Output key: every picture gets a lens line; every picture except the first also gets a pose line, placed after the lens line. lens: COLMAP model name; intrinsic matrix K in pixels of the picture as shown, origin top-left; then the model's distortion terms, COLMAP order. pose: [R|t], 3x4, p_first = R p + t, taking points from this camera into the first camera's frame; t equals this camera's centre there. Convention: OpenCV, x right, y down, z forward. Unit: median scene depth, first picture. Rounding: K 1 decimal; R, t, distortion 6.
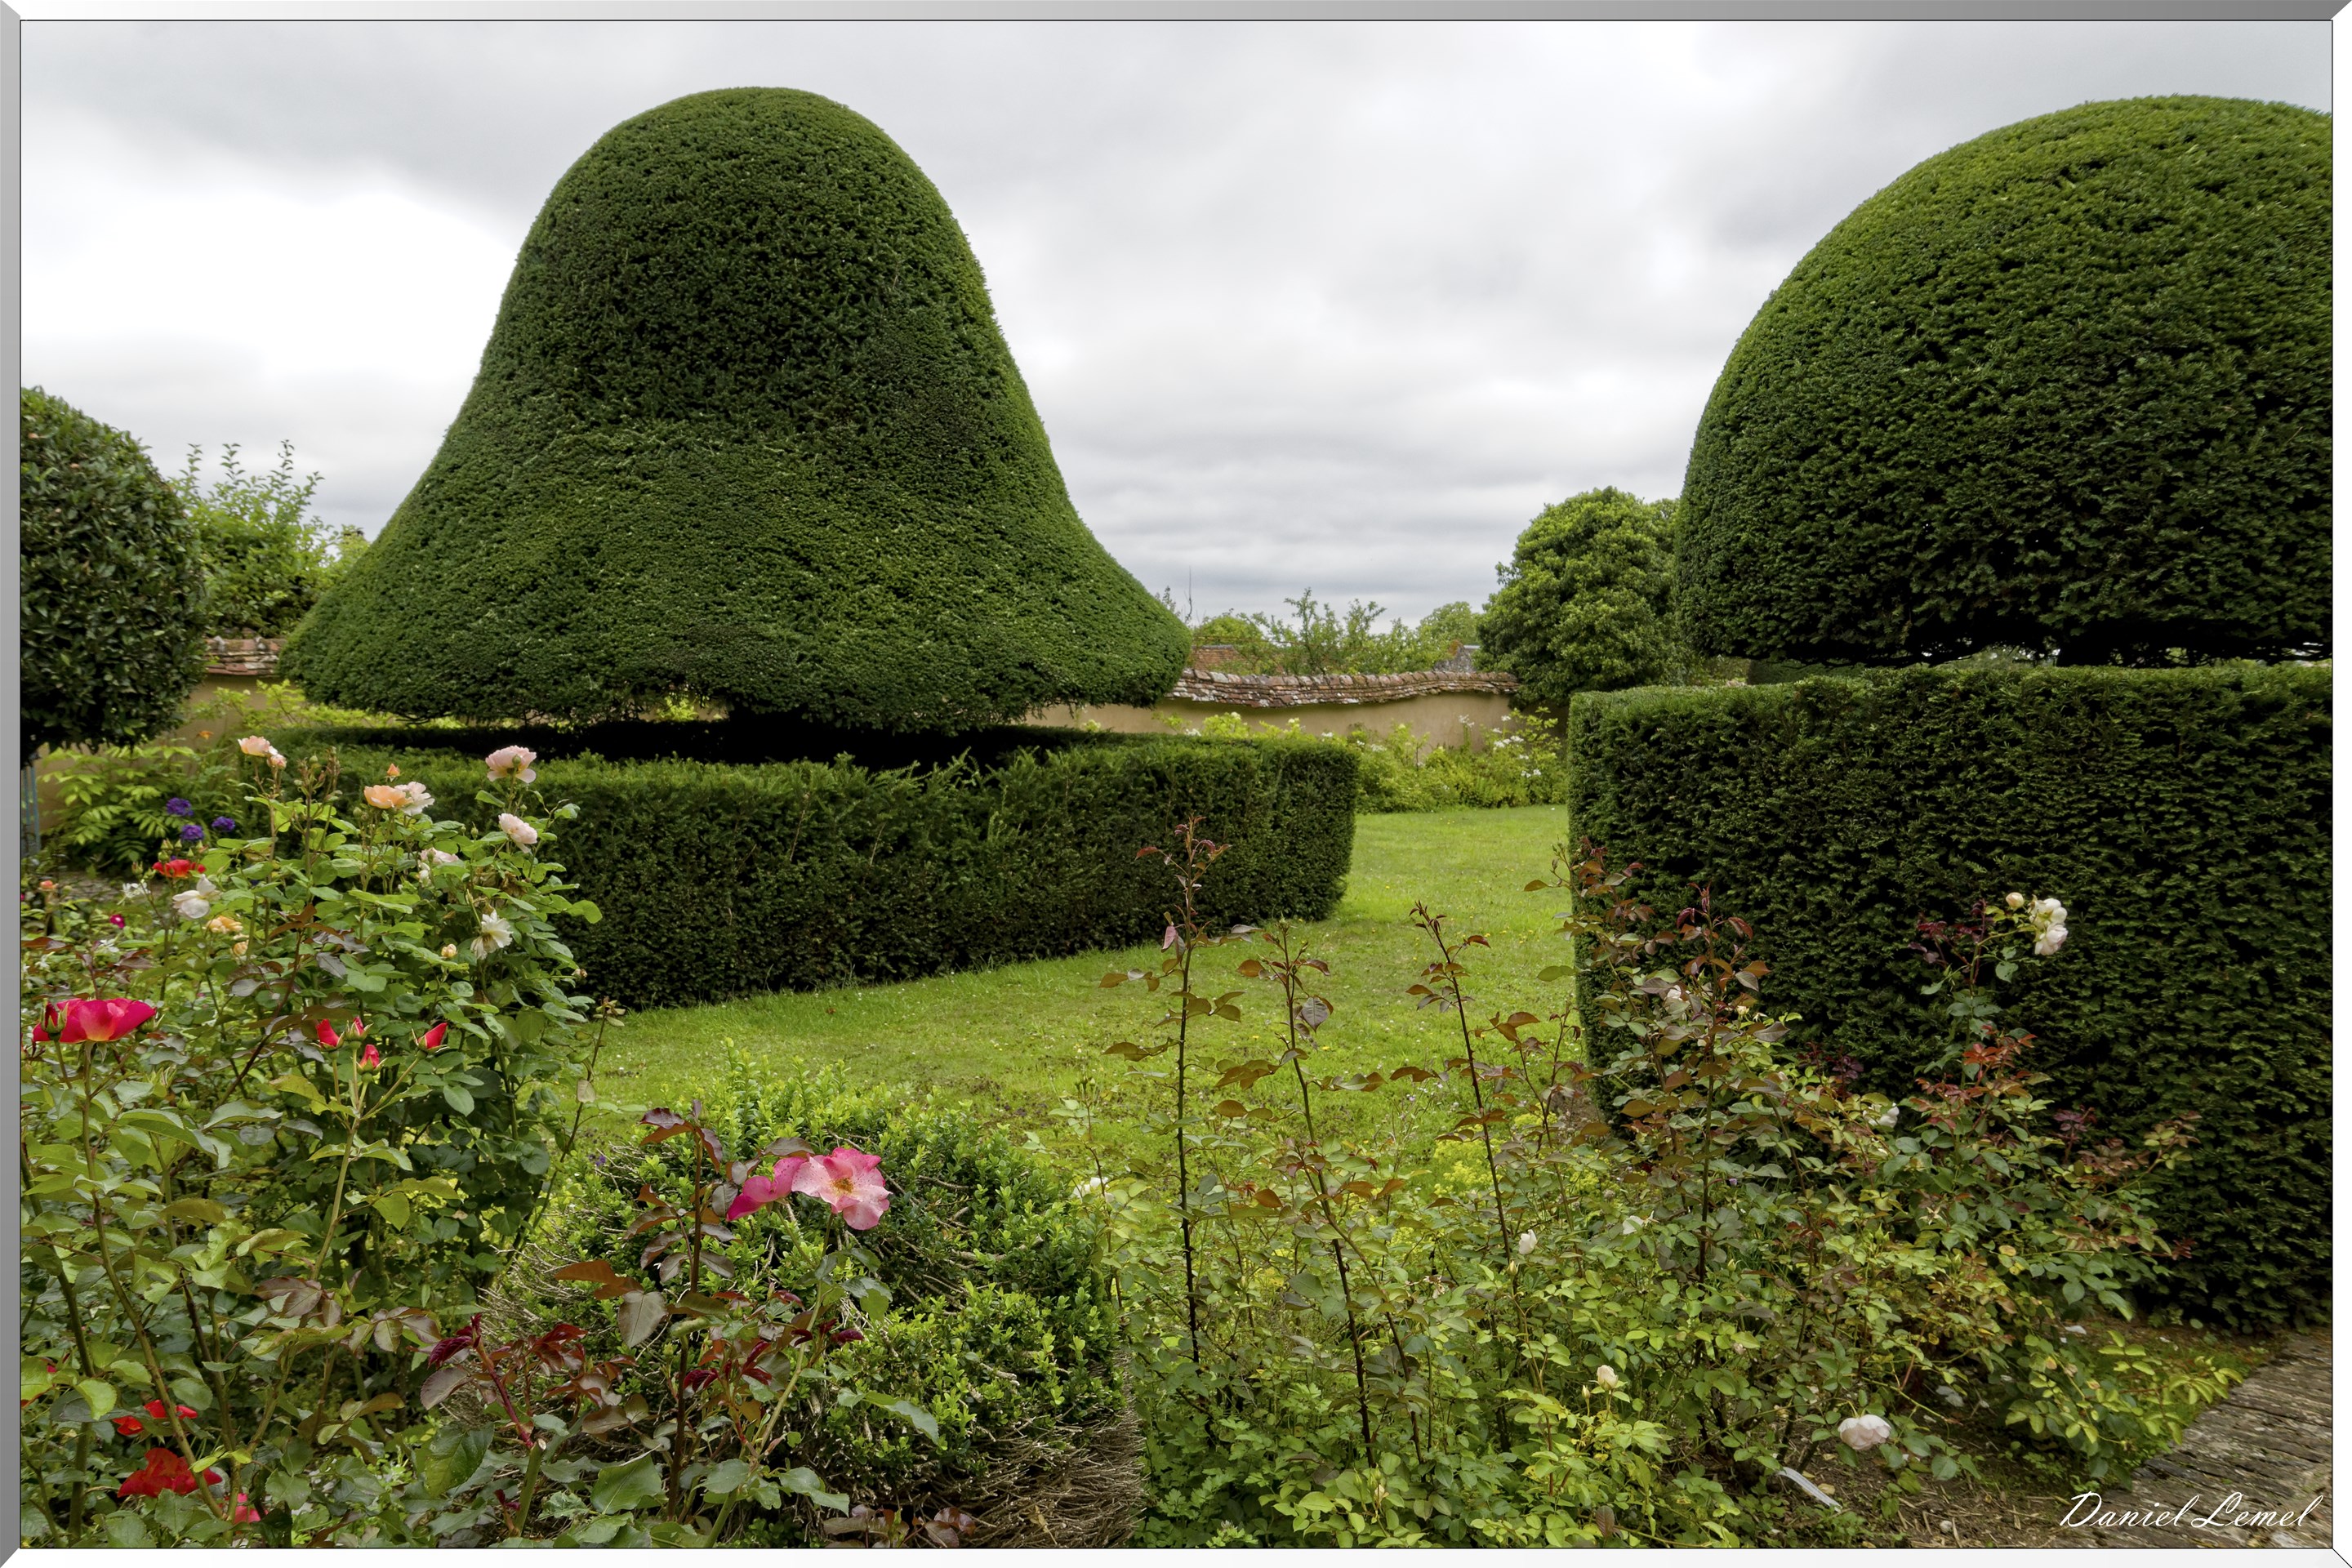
lens RADIAL K [[1594.6, 0, 1171.8], [0, 1594.6, 810.5], [0, 0, 1]] dist [-0.002033, -0.000659]
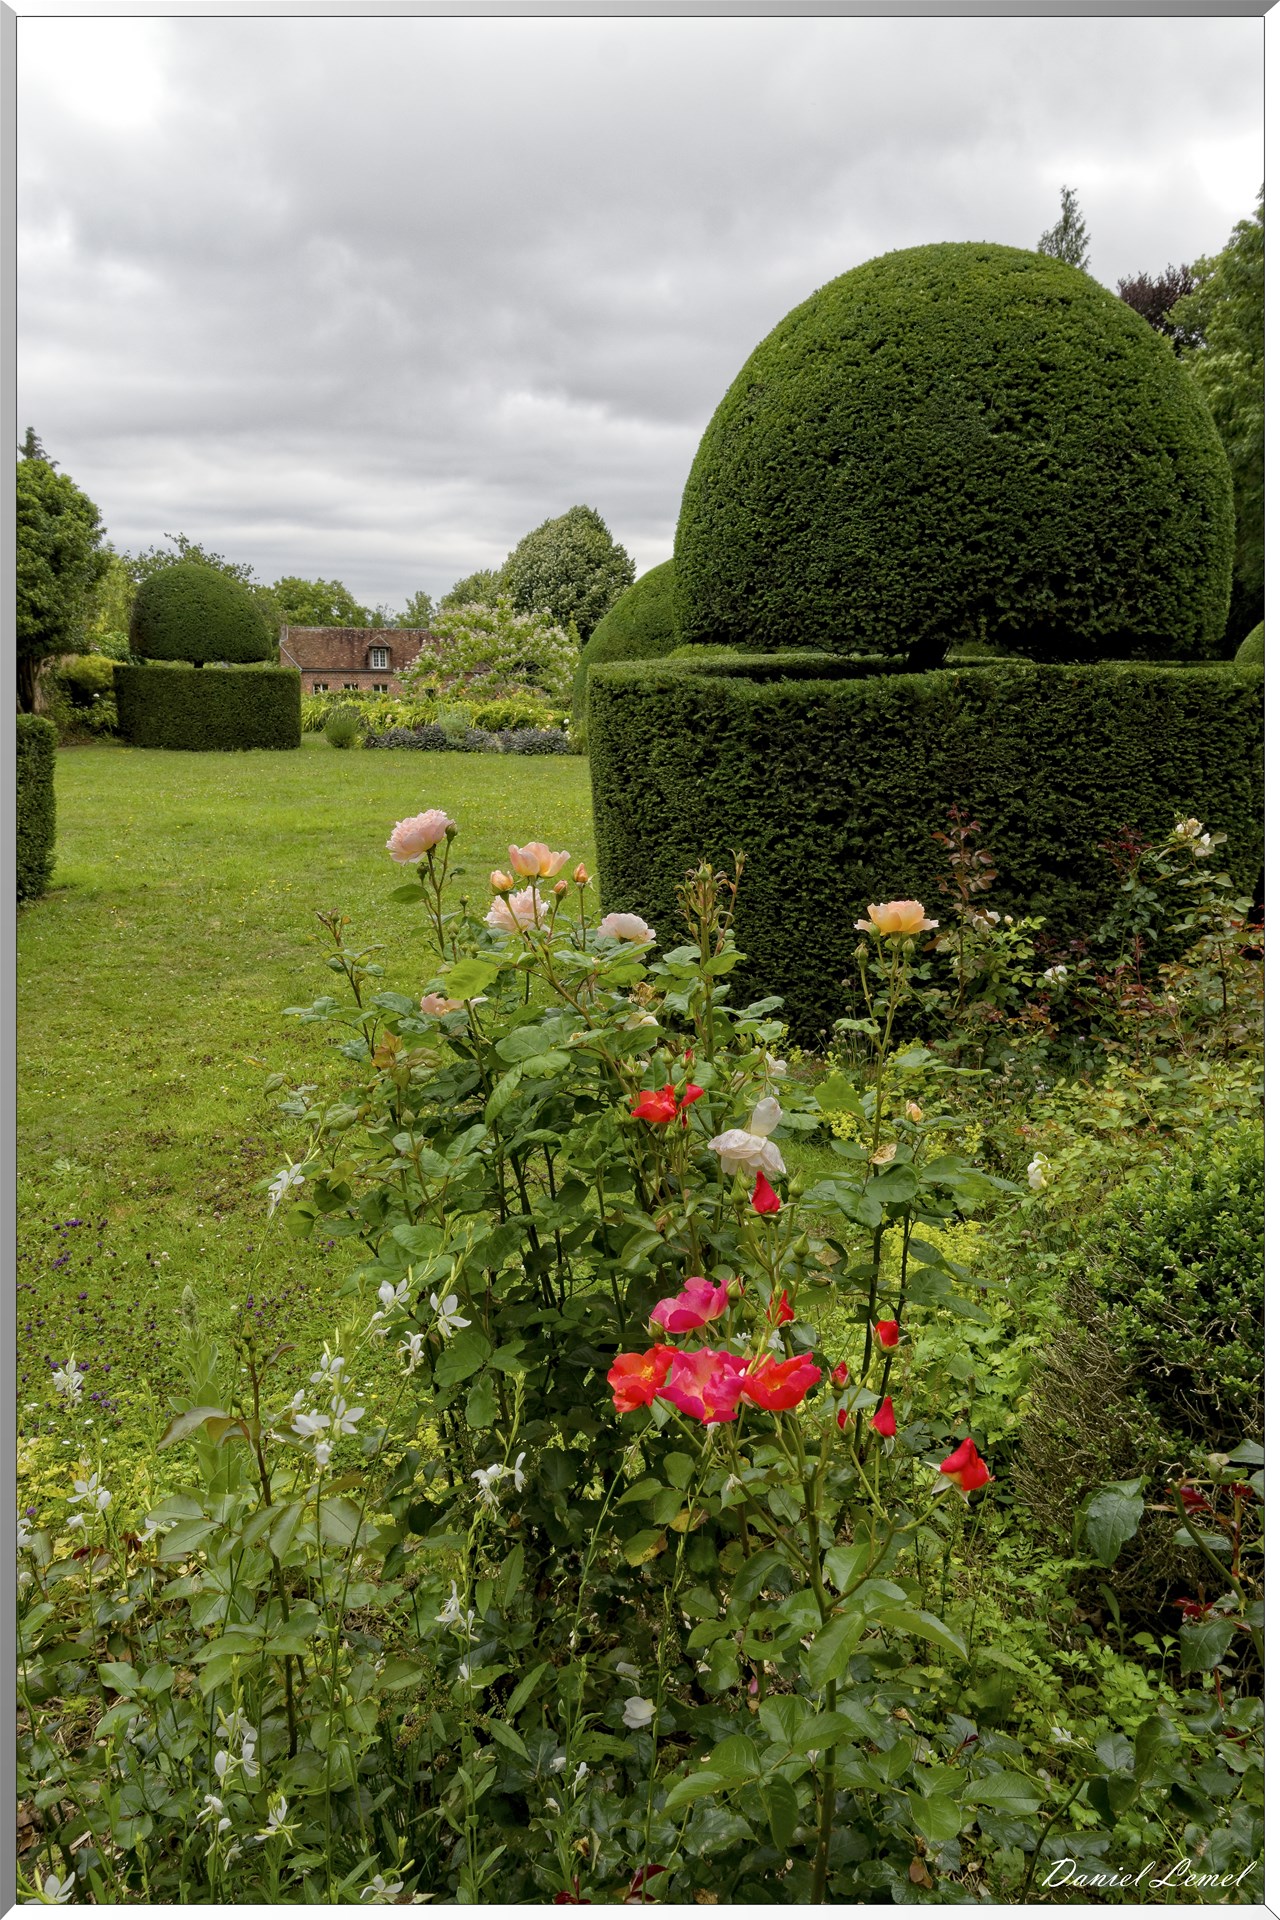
lens RADIAL K [[1301.7, 0, 639.7], [0, 1301.7, 998.6], [0, 0, 1]] dist [-0.002033, -0.000659]
pose [[0.640713, -0.192749, 0.743192, -0.670577], [0.044845, 0.975717, 0.214394, -0.061823], [-0.766469, -0.104036, 0.633799, 0.493890]]
